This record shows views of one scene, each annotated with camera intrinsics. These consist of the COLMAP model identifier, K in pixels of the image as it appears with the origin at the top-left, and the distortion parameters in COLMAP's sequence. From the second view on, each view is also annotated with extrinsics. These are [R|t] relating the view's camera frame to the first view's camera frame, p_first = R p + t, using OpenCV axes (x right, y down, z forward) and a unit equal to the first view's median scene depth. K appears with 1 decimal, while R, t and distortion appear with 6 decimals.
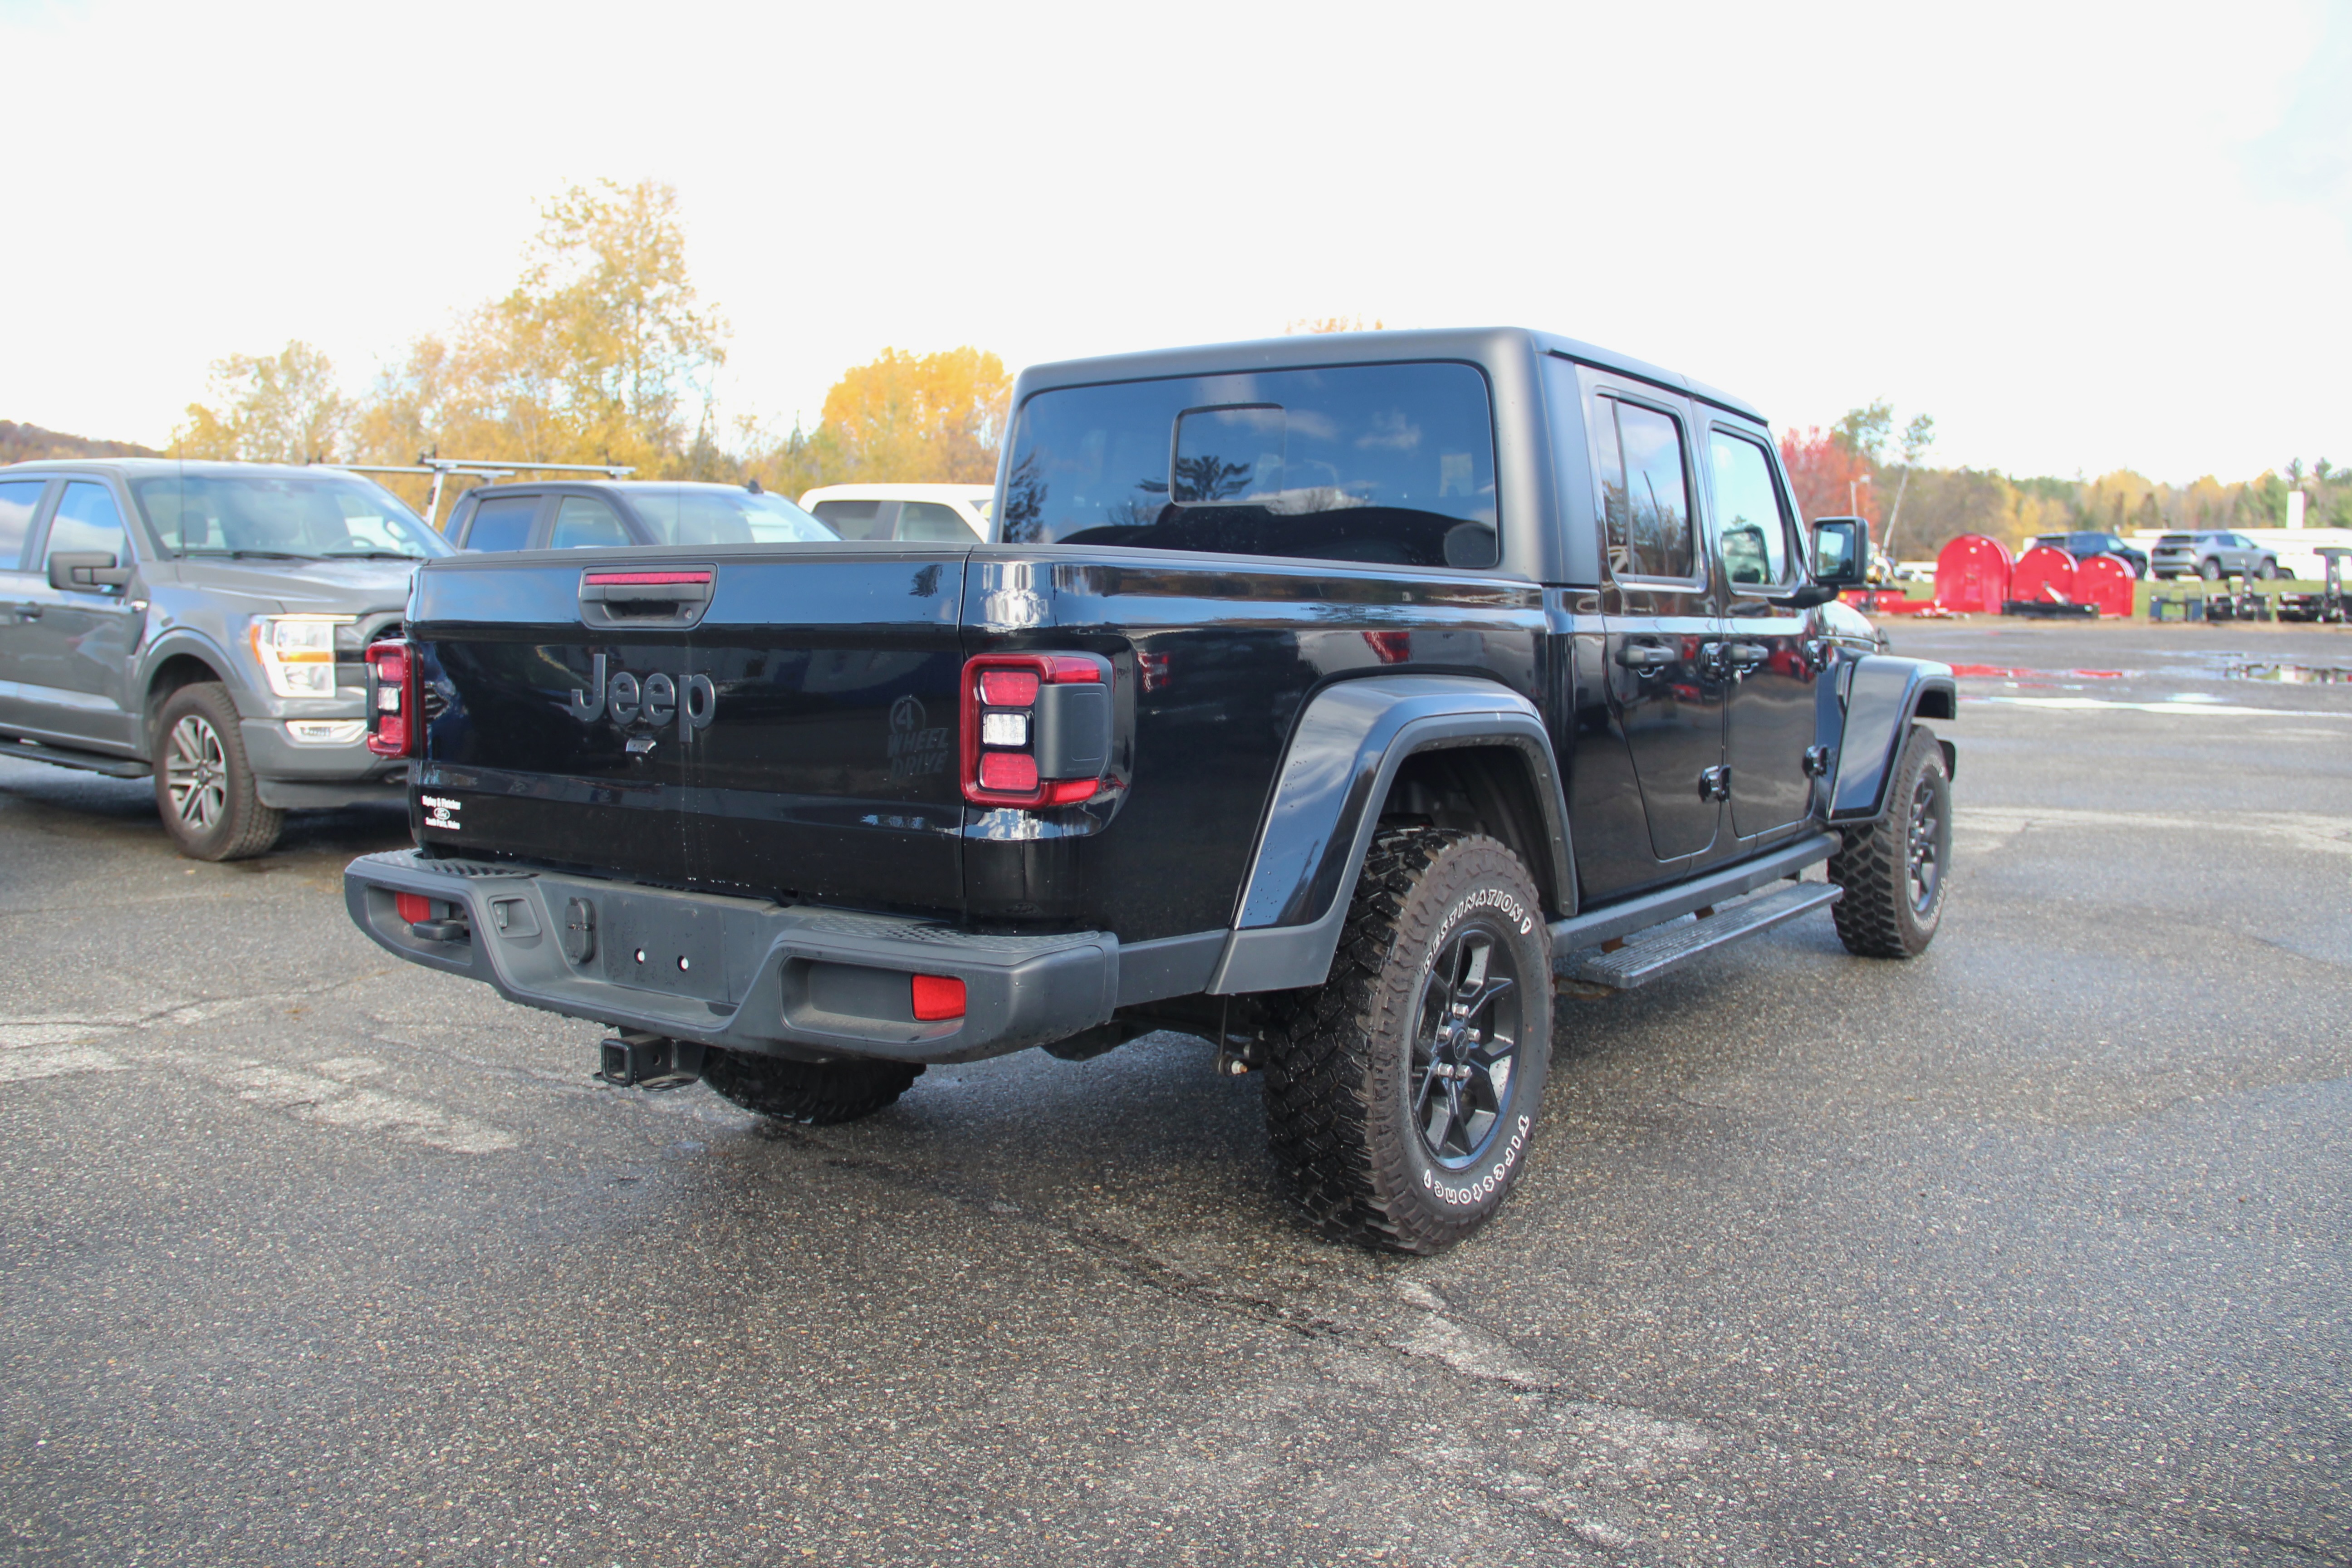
lens RADIAL K [[1949.8, 0, 1185.1], [0, 1949.8, 704.8], [0, 0, 1]] dist [-0.120778, 0.102142]
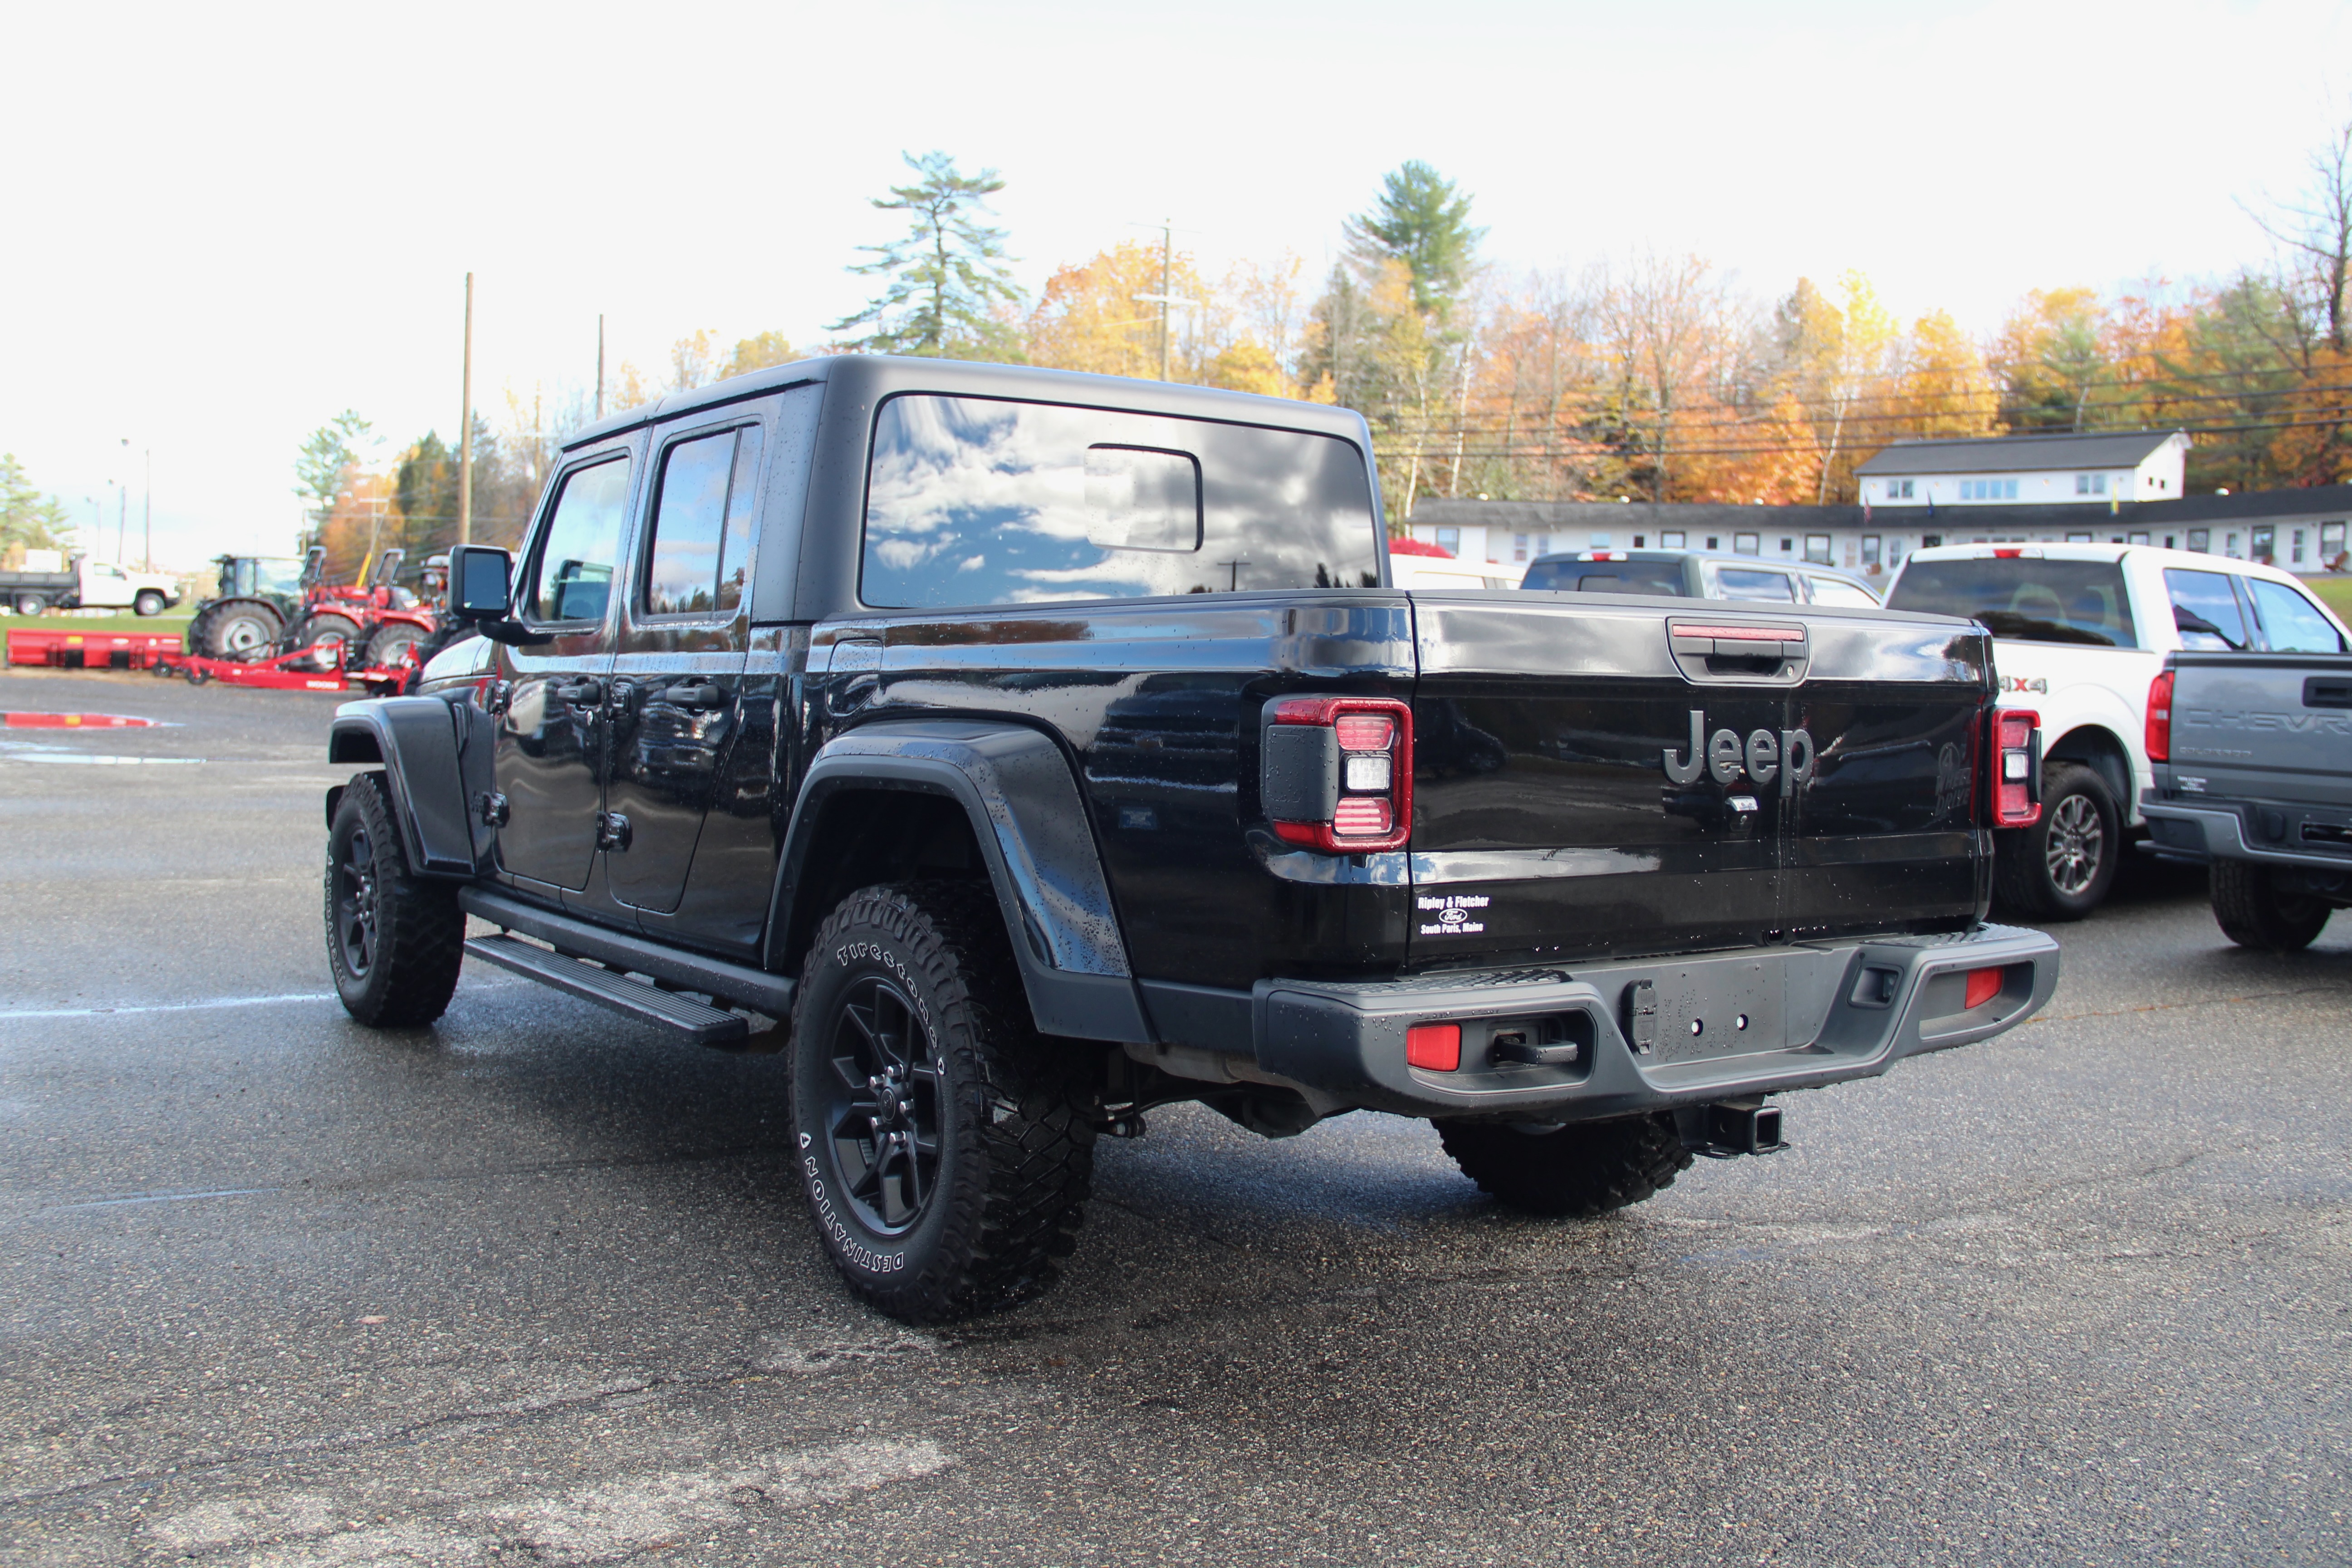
lens RADIAL K [[2229.2, 0, 1176.0], [0, 2229.2, 784.0], [0, 0, 1]] dist [-0.033258, 0.001464]
pose [[0.342013, -0.038269, 0.938916, -1.243963], [0.025802, 0.999176, 0.031327, -0.027702], [-0.939341, 0.013512, 0.342719, 0.772335]]
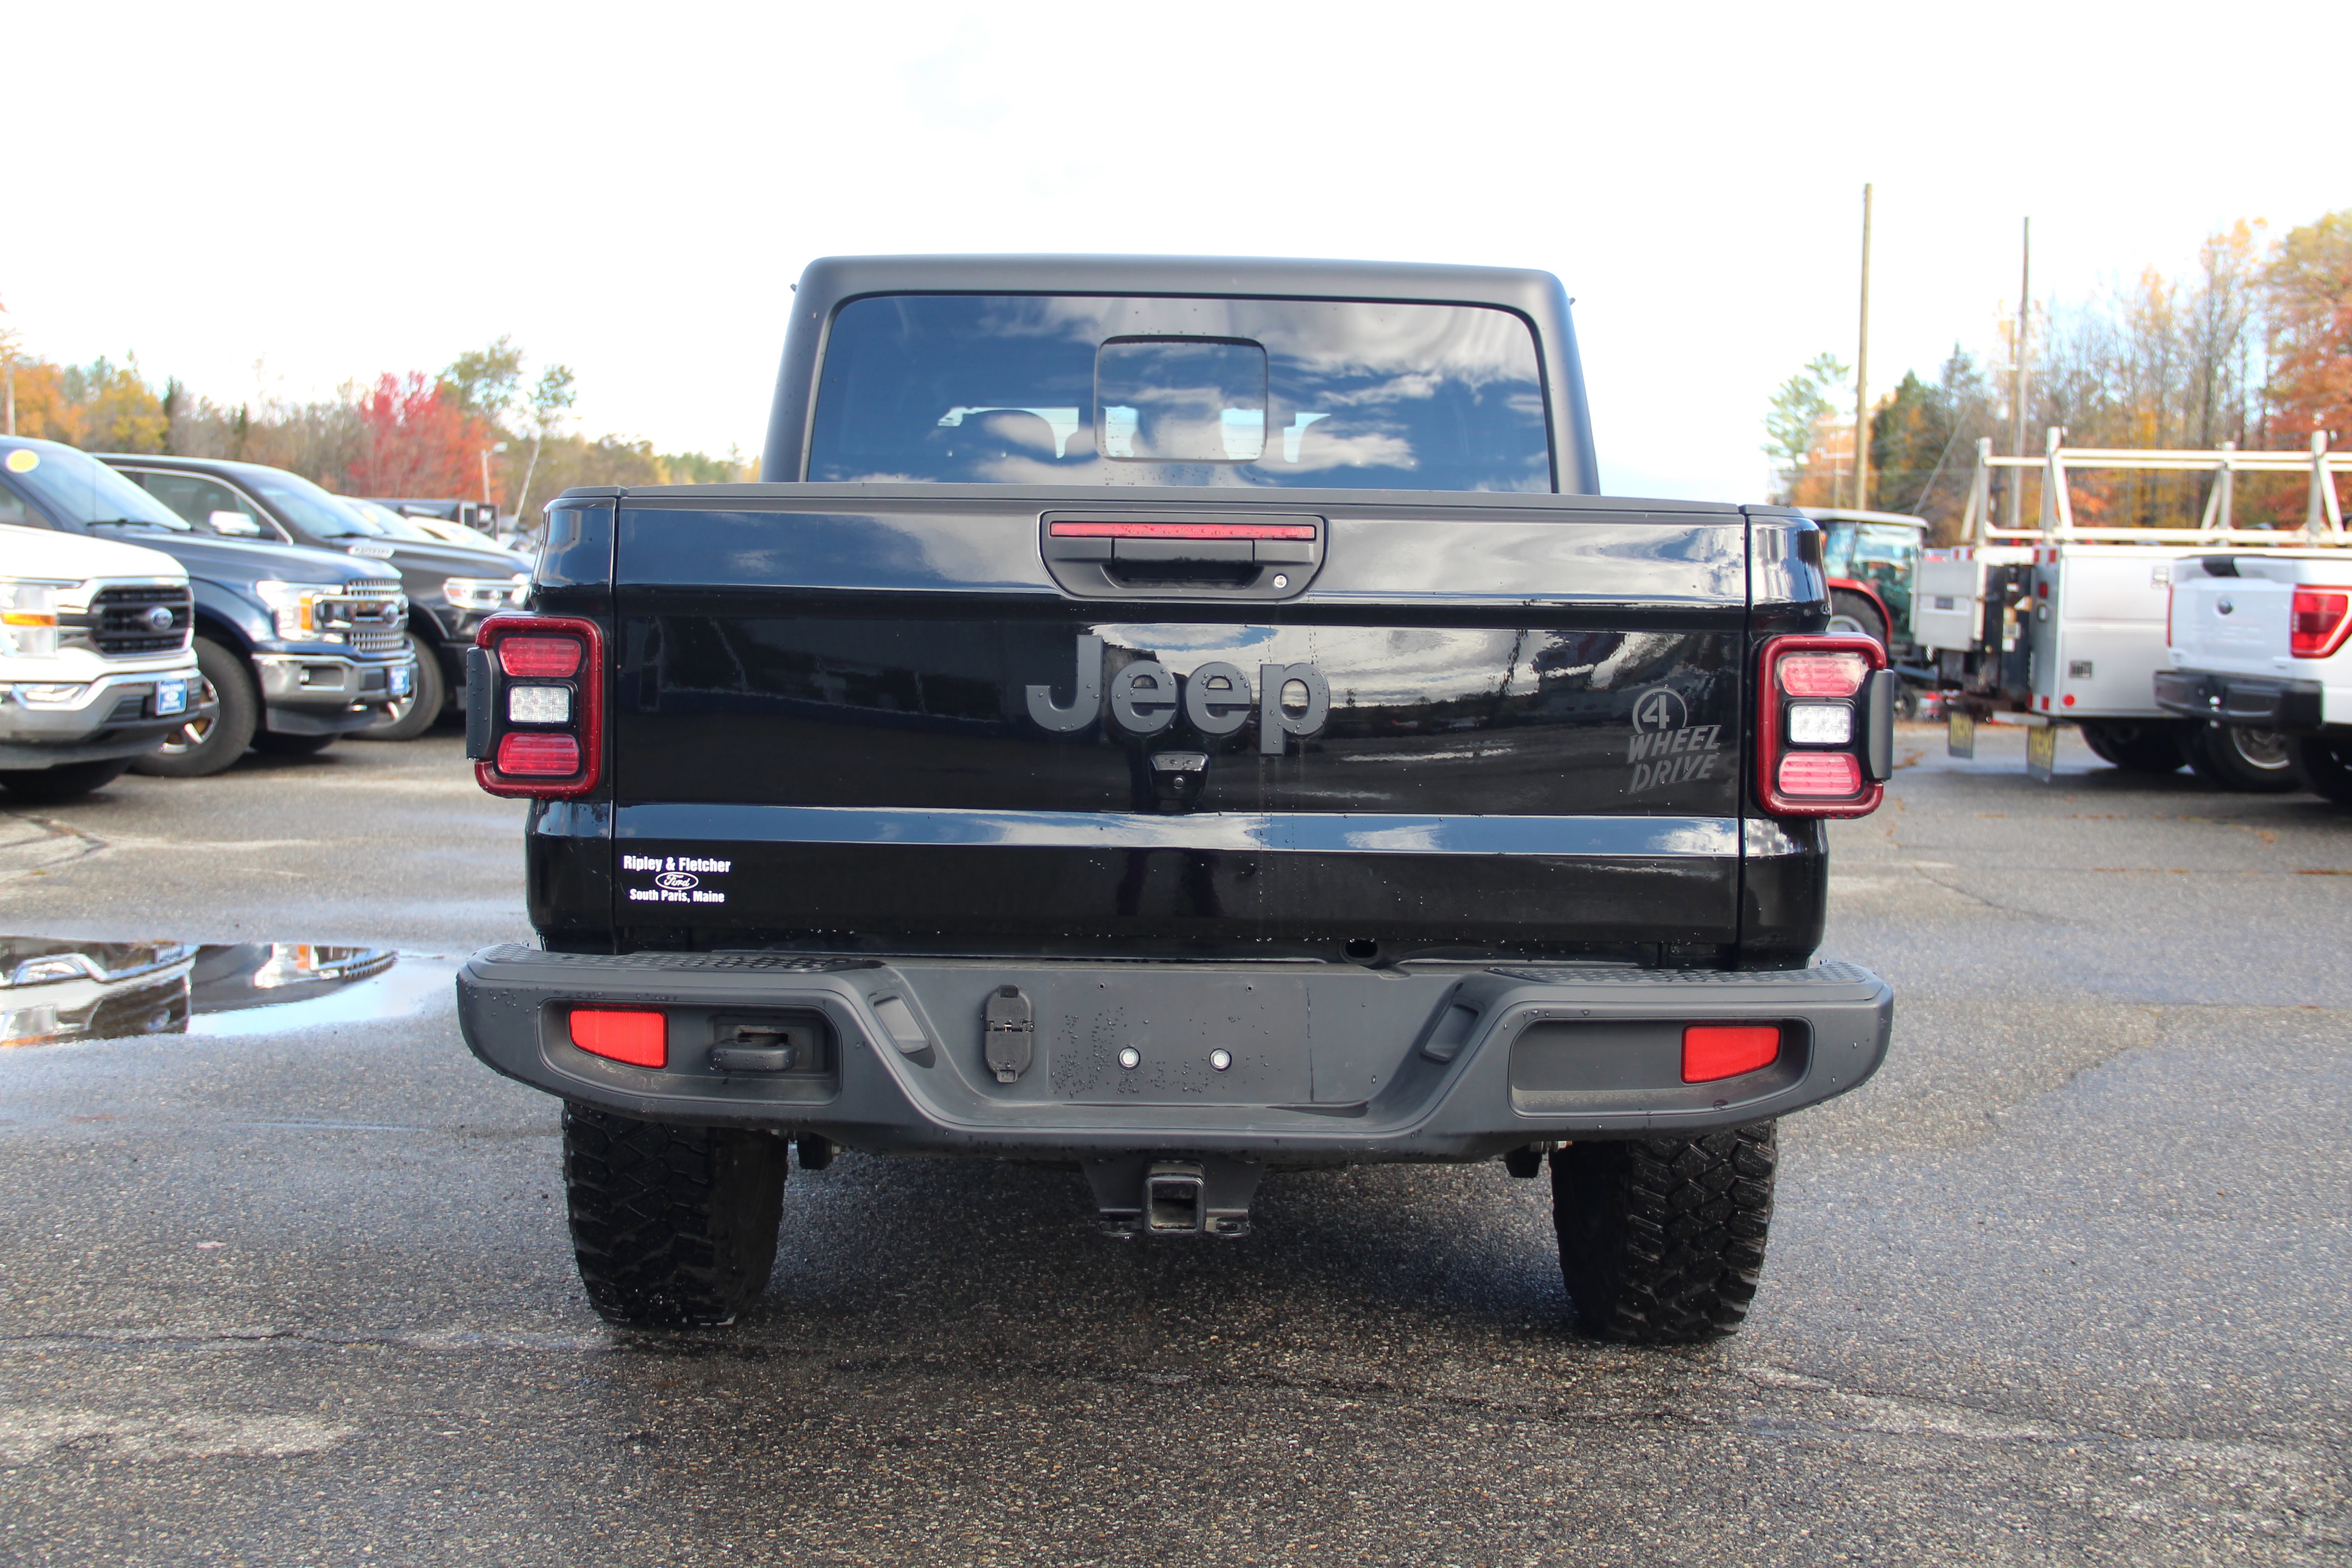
lens RADIAL K [[2612.5, 0, 1156.3], [0, 2612.5, 751.0], [0, 0, 1]] dist [-0.002851, 0.188867]
pose [[0.819941, -0.015971, 0.572225, -0.739134], [0.015544, 0.999863, 0.005632, 0.010114], [-0.572236, 0.004277, 0.820078, 0.177247]]
